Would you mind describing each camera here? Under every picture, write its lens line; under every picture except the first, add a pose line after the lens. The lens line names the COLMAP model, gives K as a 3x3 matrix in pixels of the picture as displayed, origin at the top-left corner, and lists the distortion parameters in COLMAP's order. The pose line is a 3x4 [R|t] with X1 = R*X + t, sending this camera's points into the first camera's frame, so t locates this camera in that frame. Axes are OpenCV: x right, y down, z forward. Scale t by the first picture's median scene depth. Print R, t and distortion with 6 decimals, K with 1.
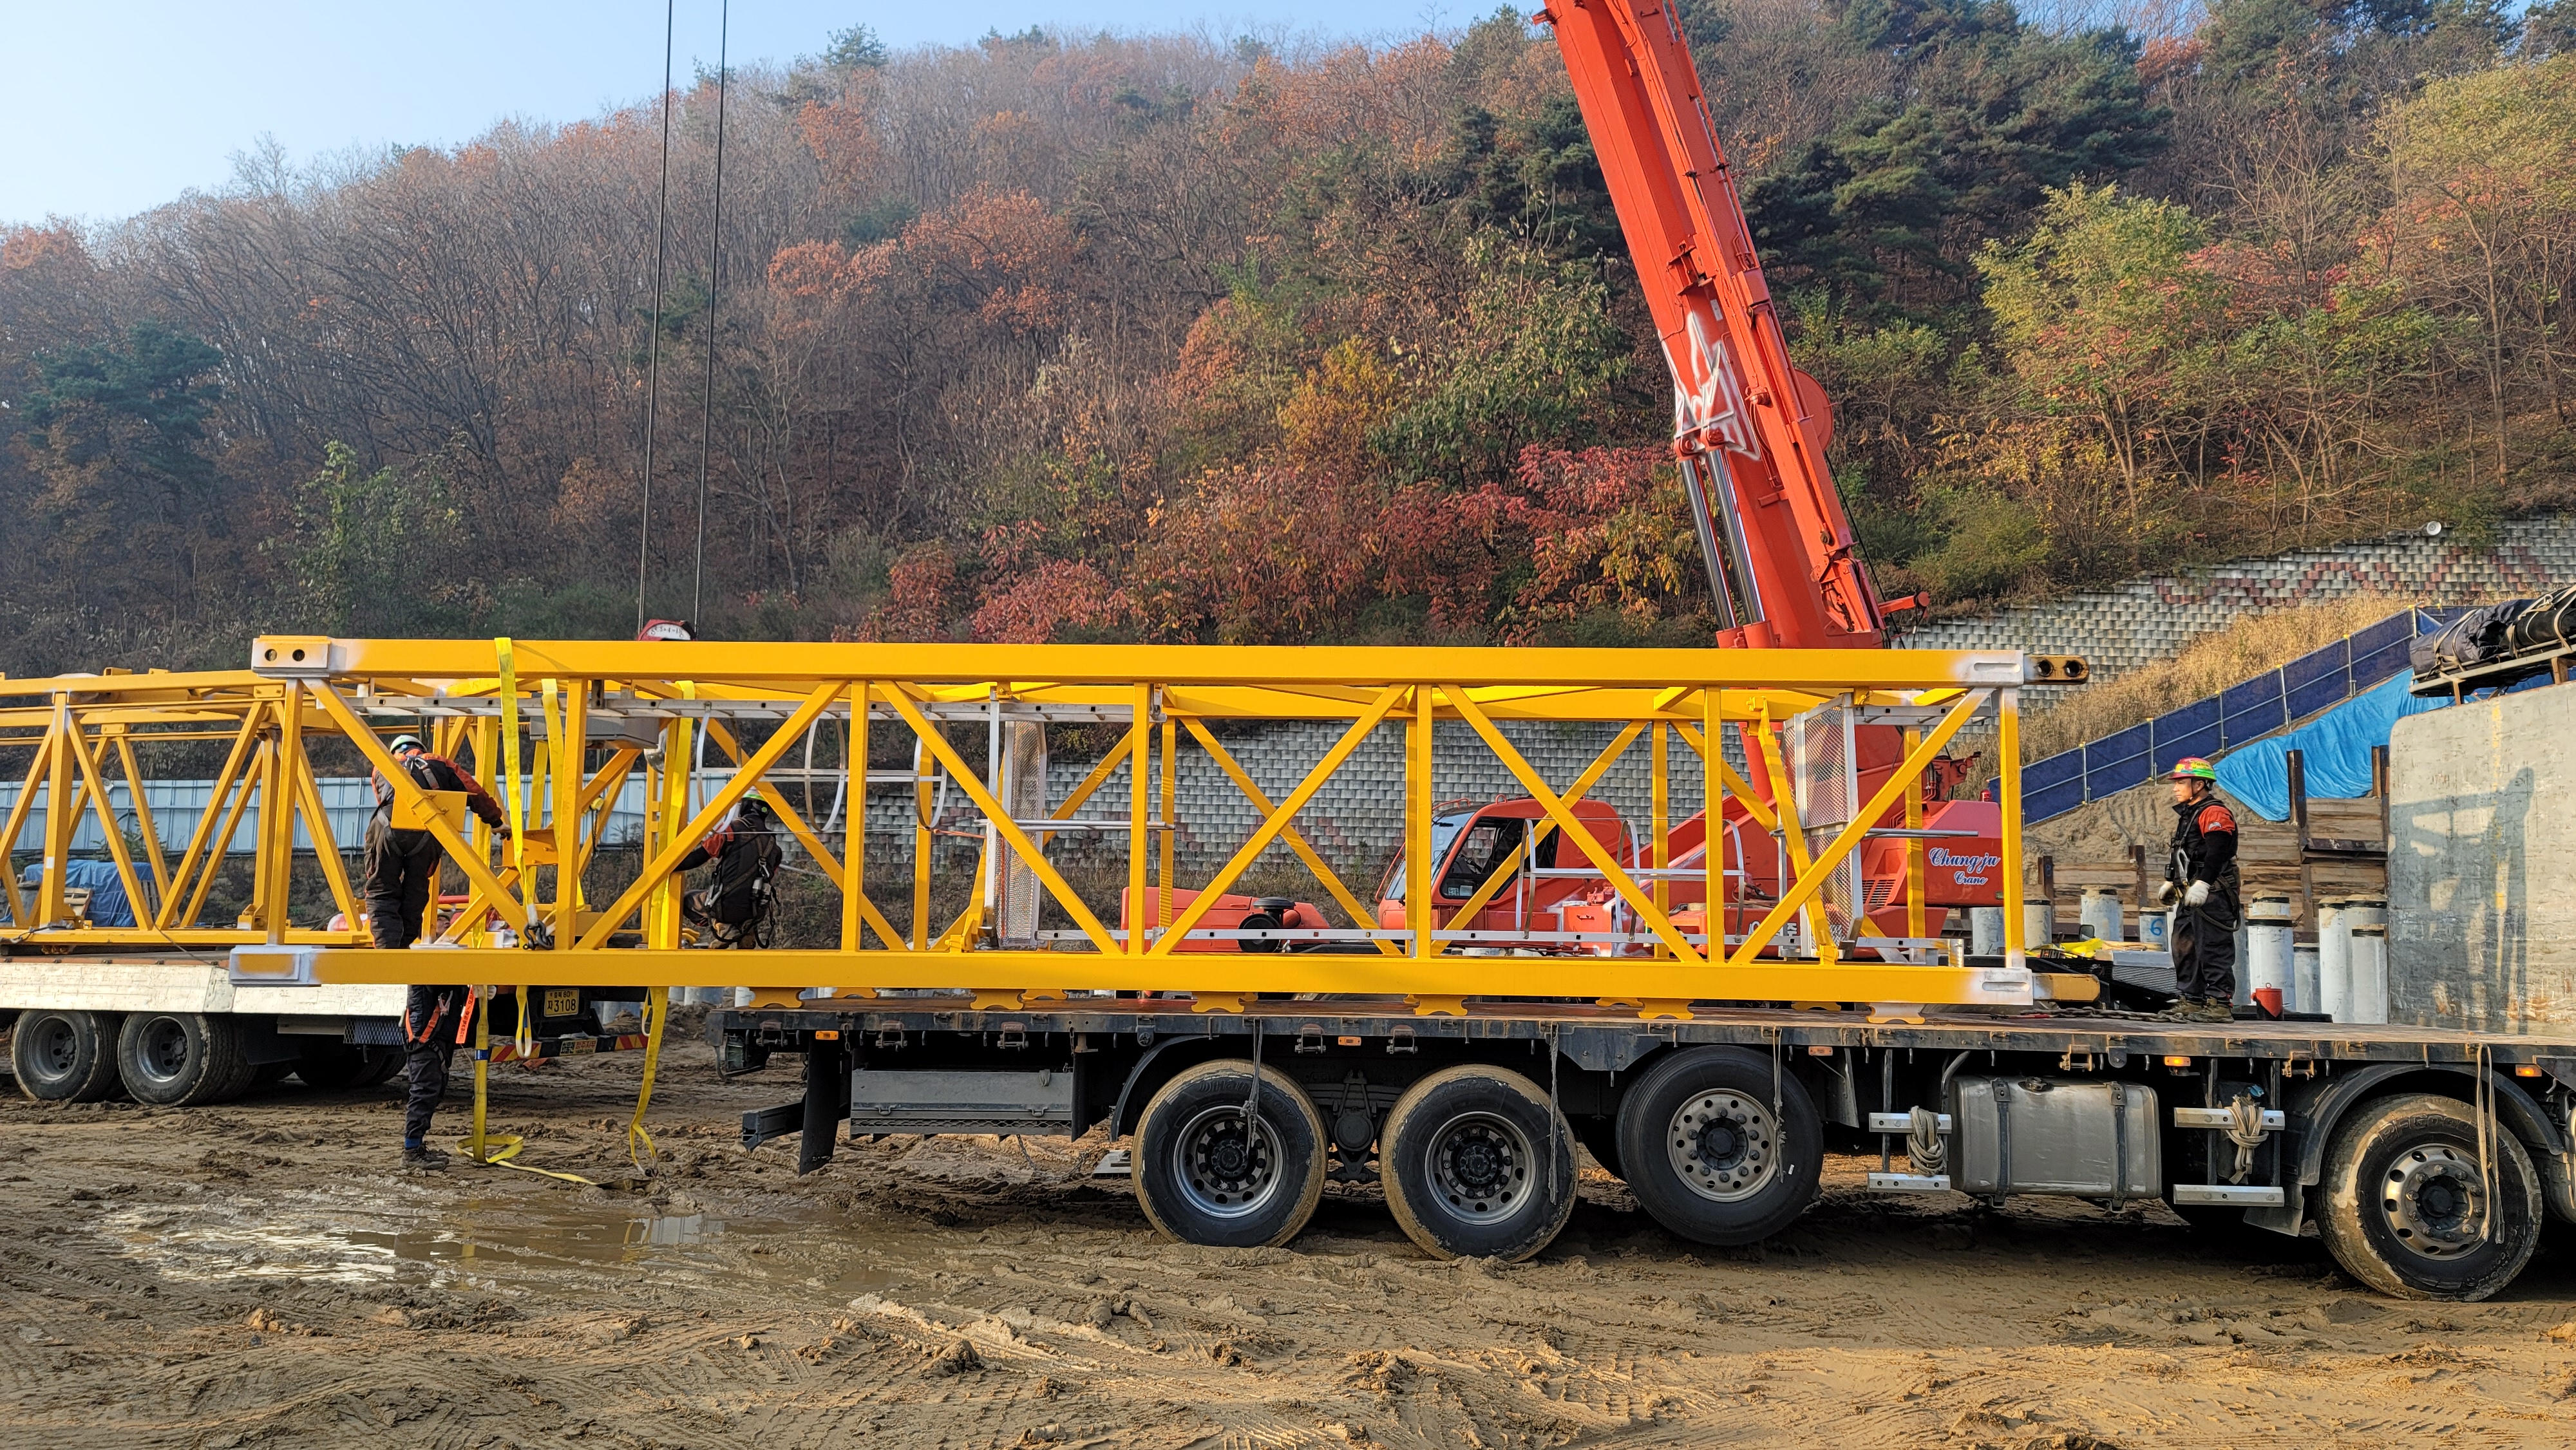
lens RADIAL K [[1818.9, 0, 1275.9], [0, 1818.9, 723.5], [0, 0, 1]] dist [0.027952, -0.002087]
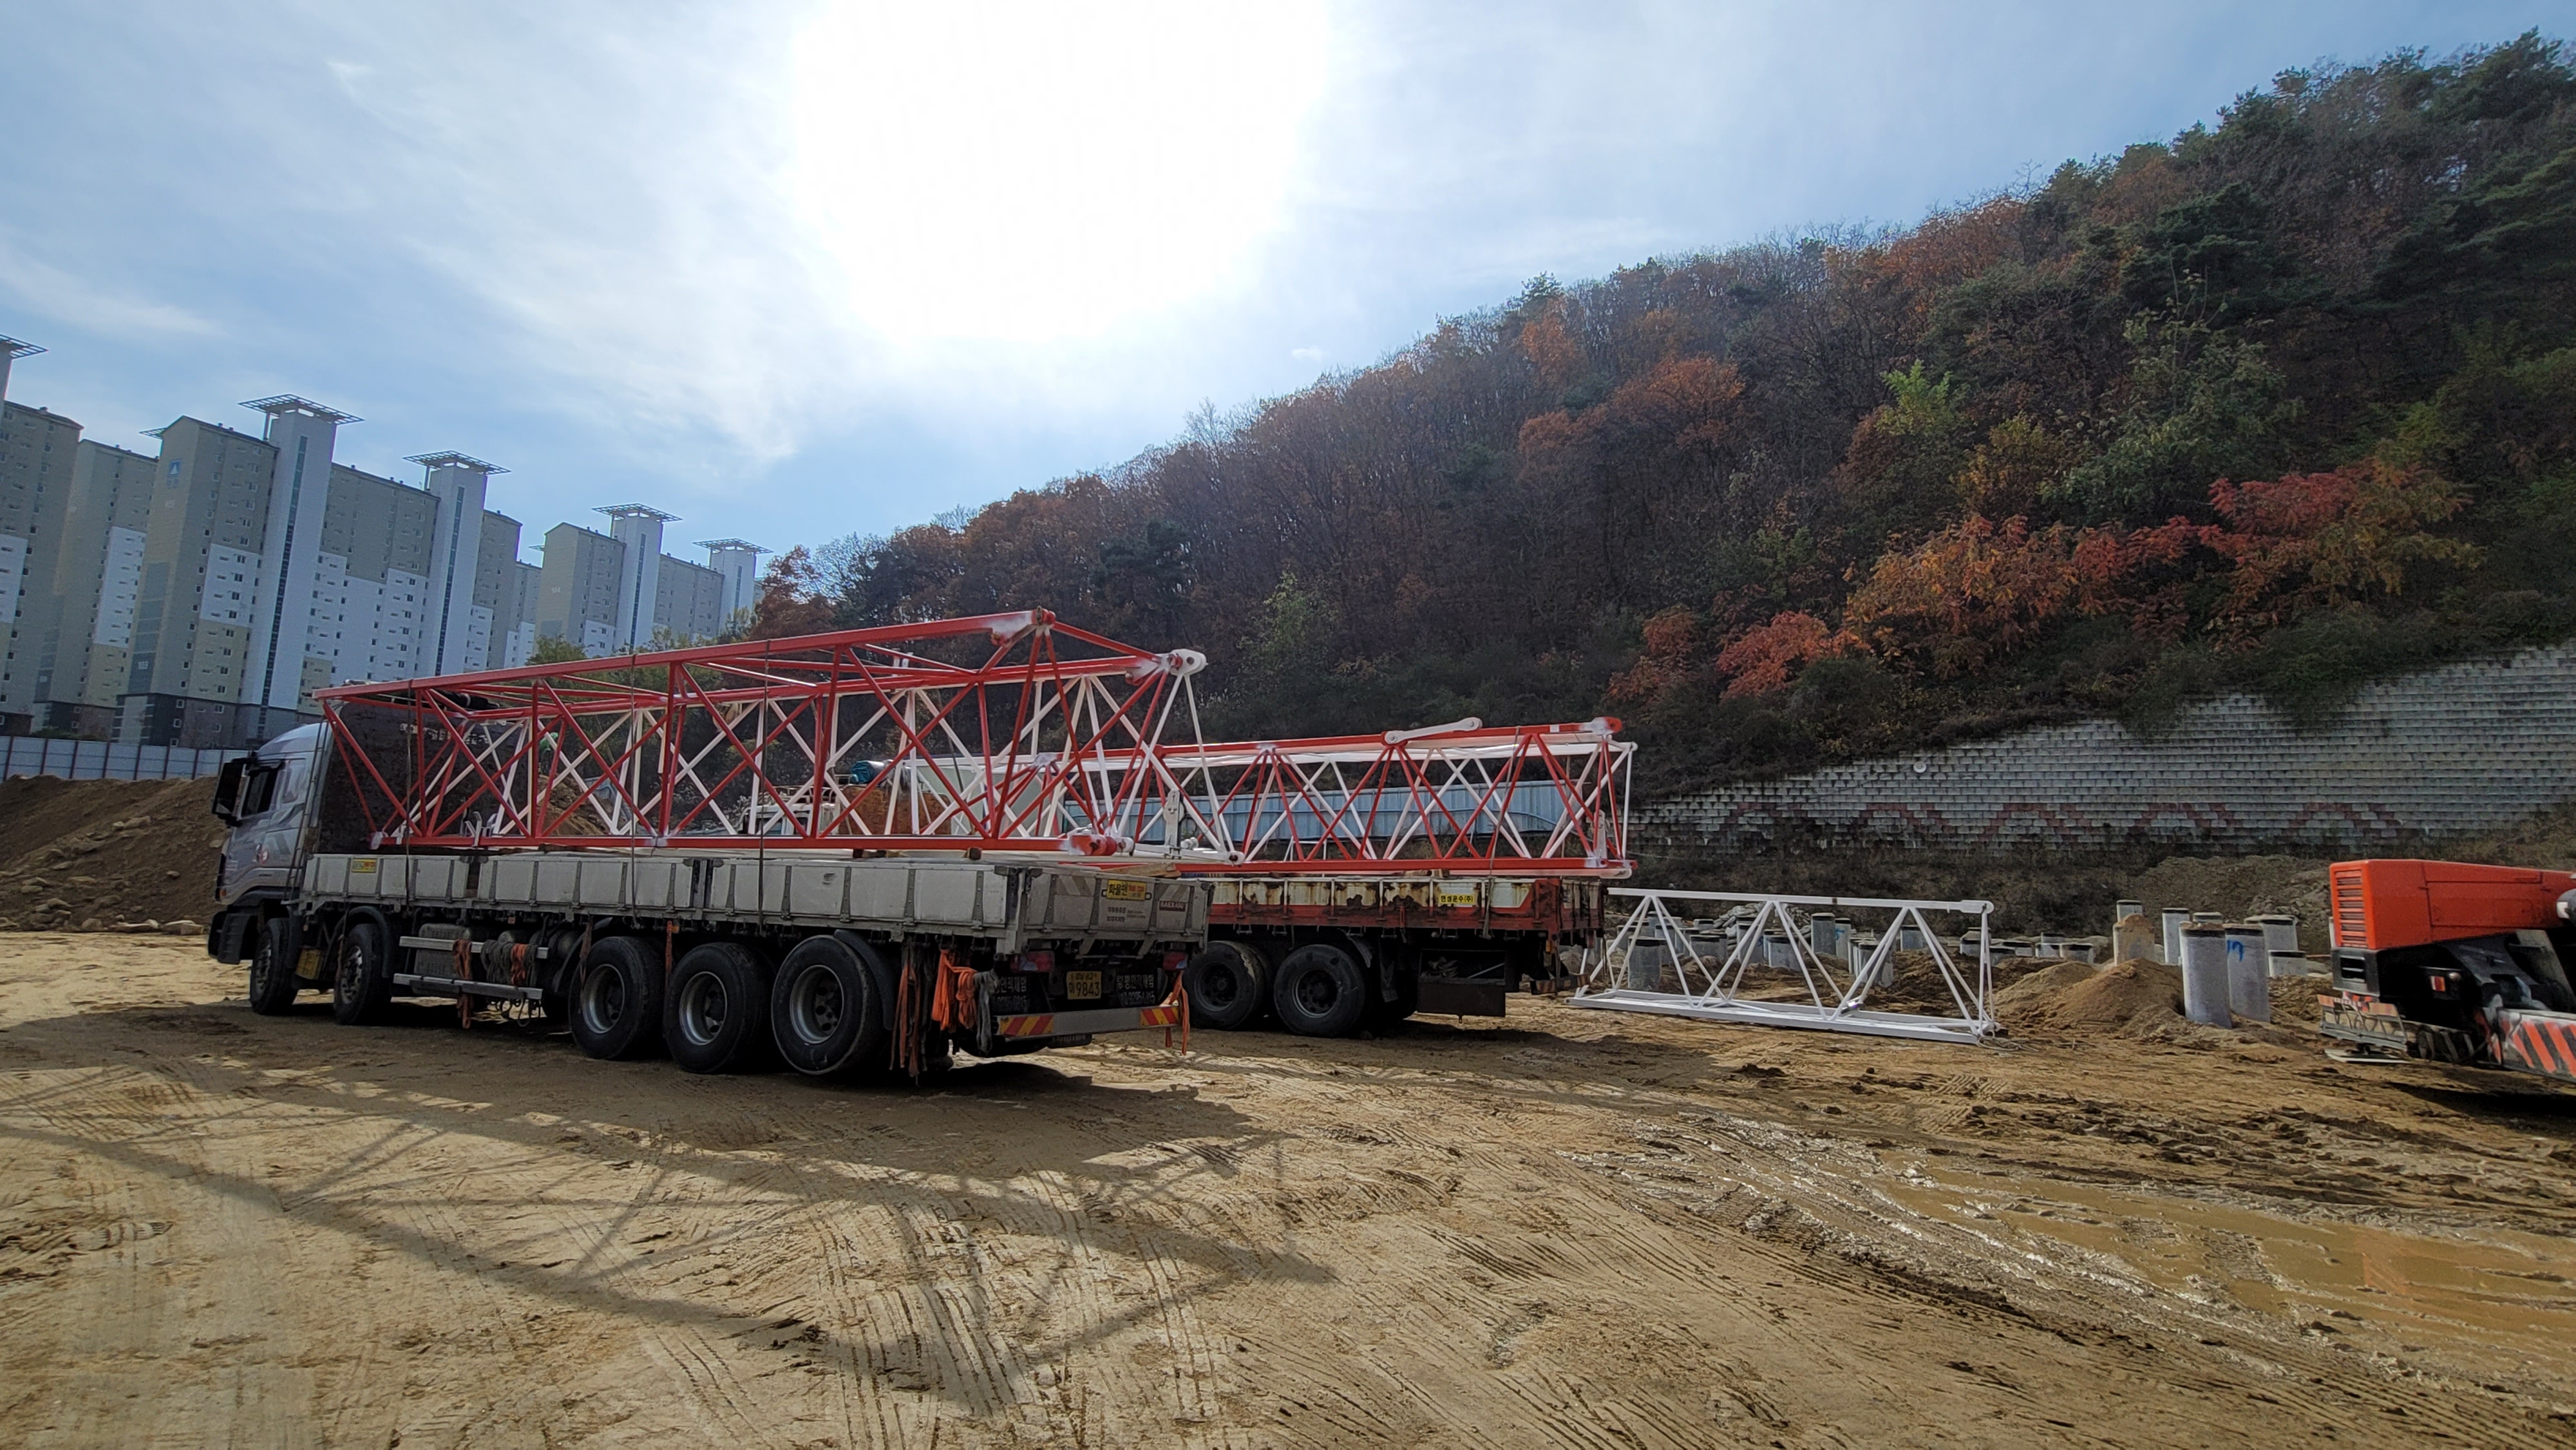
lens RADIAL K [[1160.7, 0, 1286.0], [0, 1160.7, 713.2], [0, 0, 1]] dist [-0.026580, -0.000192]
pose [[0.927962, -0.050254, -0.369271, -0.124008], [0.039912, 0.998569, -0.035598, -0.000698], [0.370532, 0.018295, 0.928640, 0.076710]]
